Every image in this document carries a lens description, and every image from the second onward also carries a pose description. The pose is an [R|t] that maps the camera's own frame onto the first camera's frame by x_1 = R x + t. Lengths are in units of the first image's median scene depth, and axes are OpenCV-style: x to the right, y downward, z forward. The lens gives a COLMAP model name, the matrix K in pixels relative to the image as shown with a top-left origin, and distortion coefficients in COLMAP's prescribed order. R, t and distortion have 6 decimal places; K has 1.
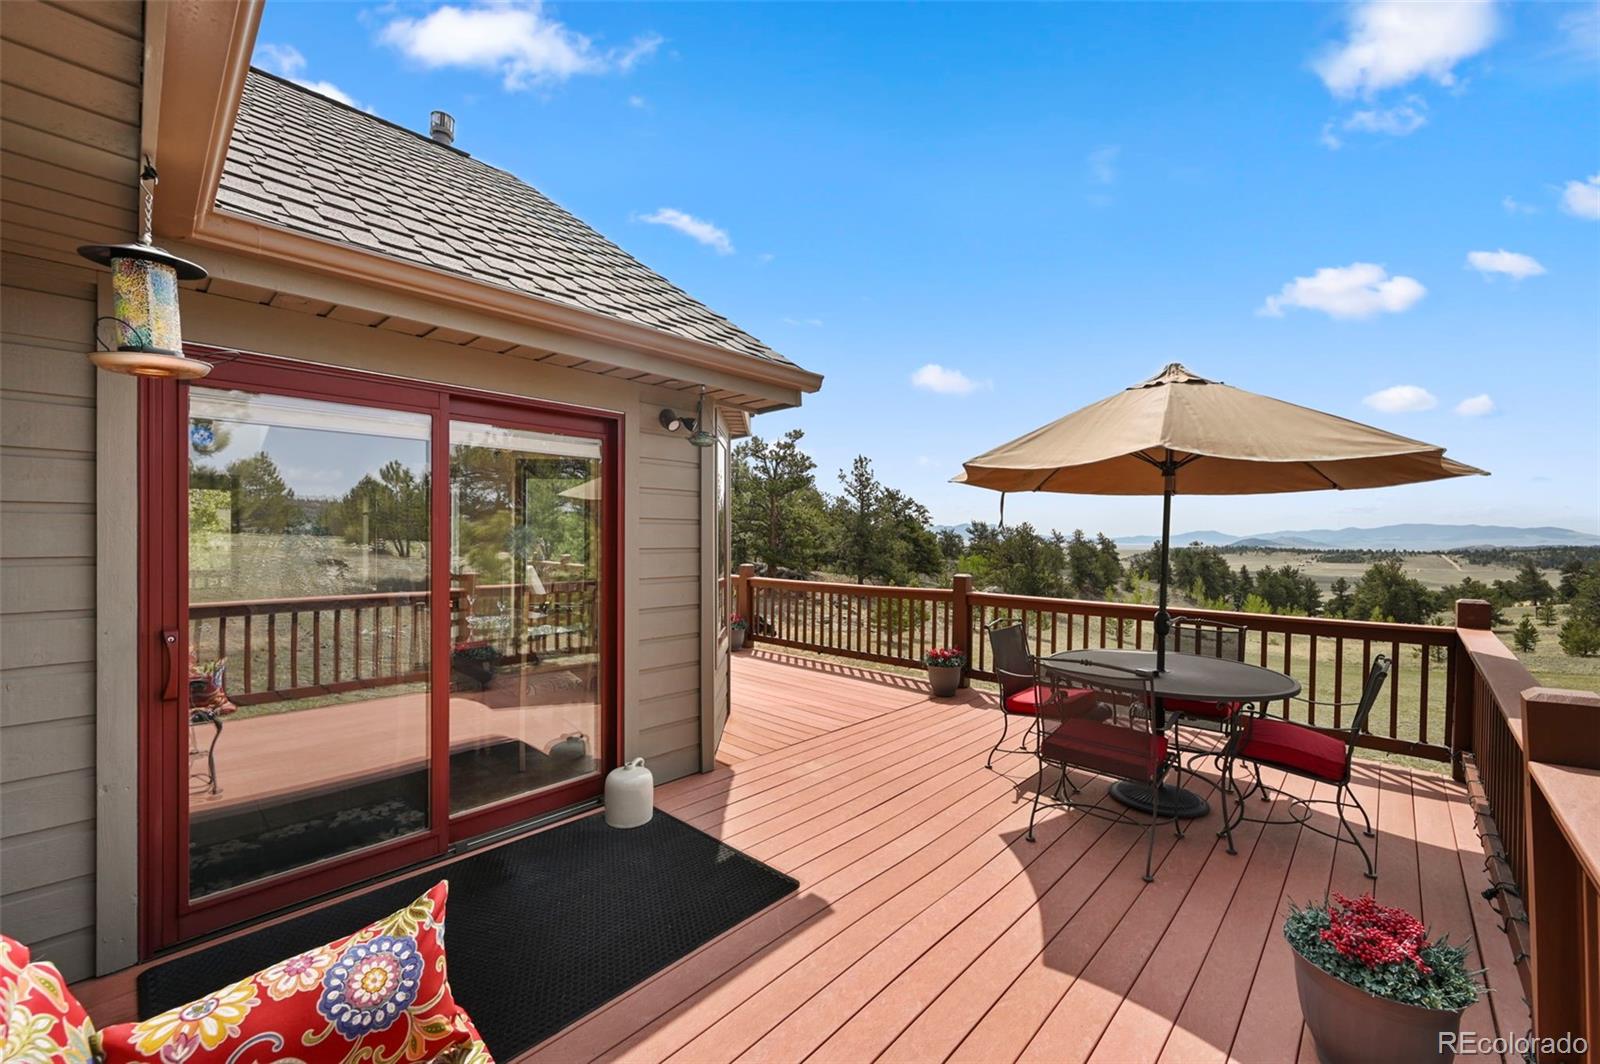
lens RADIAL K [[630.8, 0, 801.3], [0, 630.8, 537.7], [0, 0, 1]] dist [-0.002266, -0.000037]
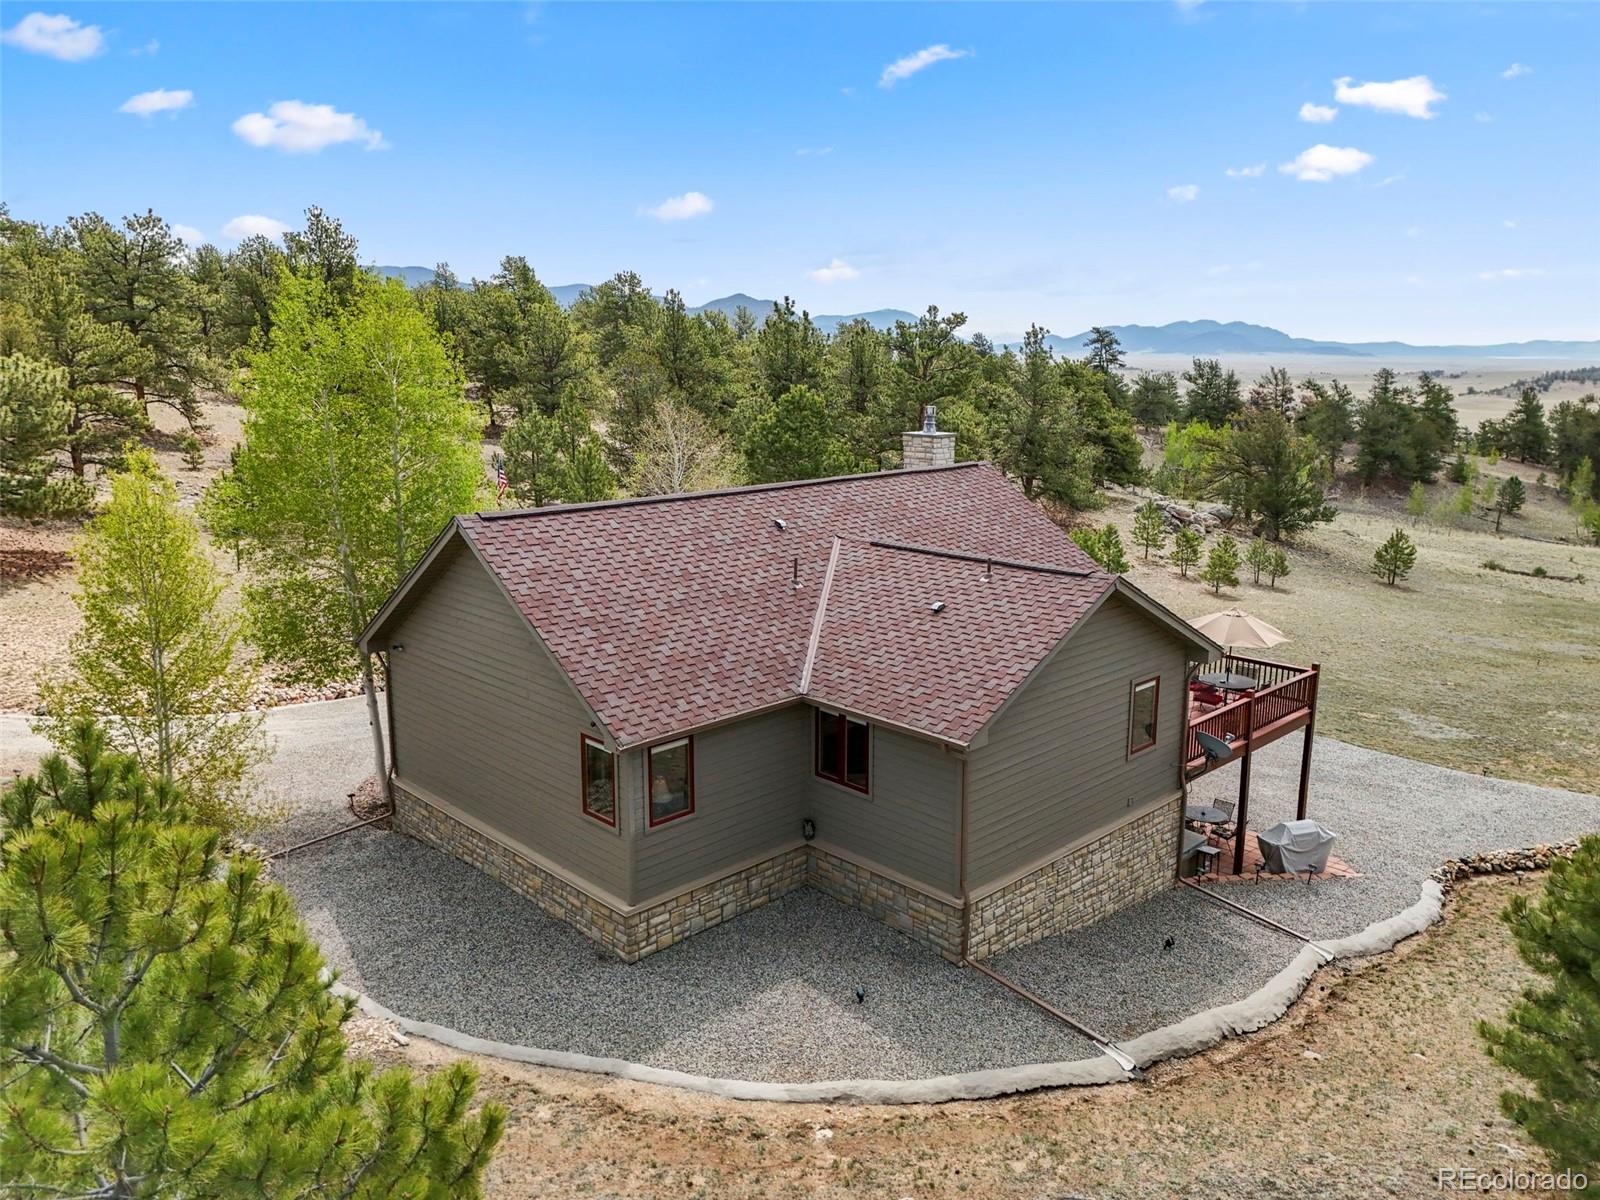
lens RADIAL K [[1264.1, 0, 801.2], [0, 1264.1, 601.4], [0, 0, 1]] dist [0.089834, -0.025319]
pose [[0.999556, -0.002541, -0.029678, -0.066037], [0.008727, 0.977616, 0.210217, -0.069968], [0.028480, -0.210383, 0.977204, -0.240387]]
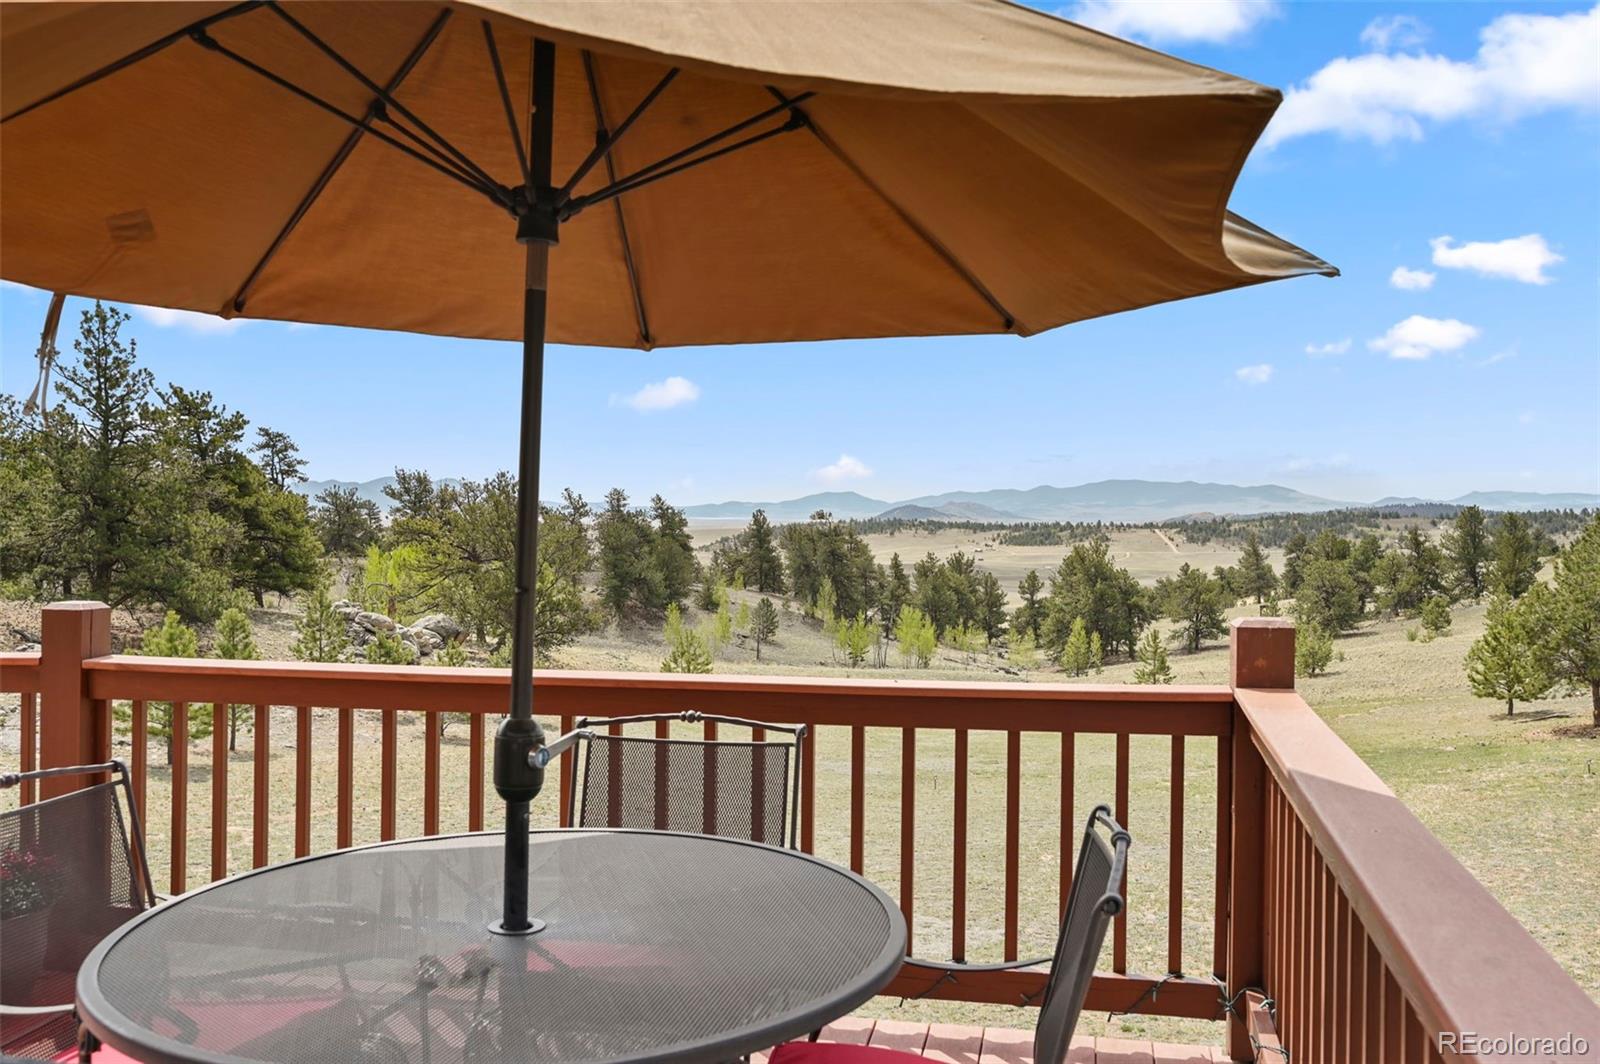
lens RADIAL K [[1377.1, 0, 804.0], [0, 1377.1, 524.6], [0, 0, 1]] dist [-0.008335, -0.000079]
pose [[0.855294, -0.014488, 0.517940, 0.012421], [0.008306, 0.999864, 0.014252, 0.000786], [-0.518076, -0.007887, 0.855298, 0.013866]]
